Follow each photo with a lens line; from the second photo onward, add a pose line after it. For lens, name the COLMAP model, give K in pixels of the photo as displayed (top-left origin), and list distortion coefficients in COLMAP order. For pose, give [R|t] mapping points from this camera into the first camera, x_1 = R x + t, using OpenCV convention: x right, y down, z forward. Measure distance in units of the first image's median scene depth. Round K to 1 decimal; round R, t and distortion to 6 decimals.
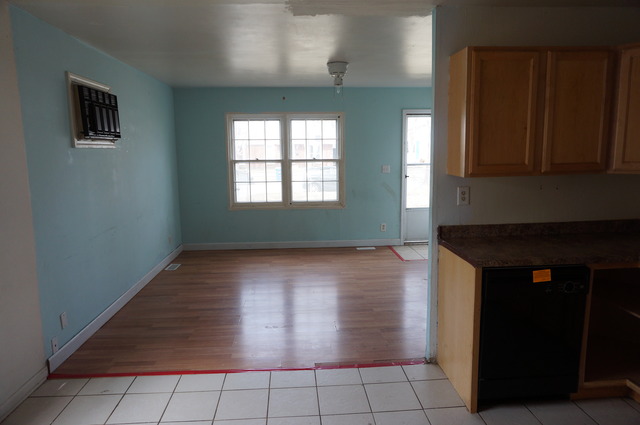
lens RADIAL K [[428.9, 0, 316.9], [0, 428.9, 212.8], [0, 0, 1]] dist [-0.024387, 0.015455]
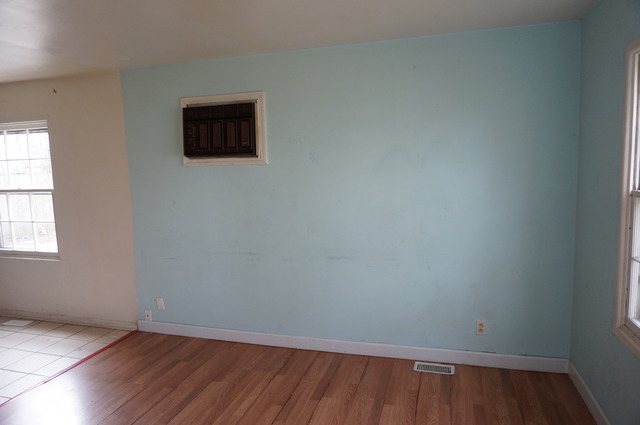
lens RADIAL K [[428.9, 0, 317.2], [0, 428.9, 211.7], [0, 0, 1]] dist [-0.024387, 0.015455]
pose [[-0.374051, 0.114800, -0.920275, 0.348163], [-0.092342, 0.982768, 0.160128, -0.248987], [0.922799, 0.144876, -0.357004, 1.730143]]
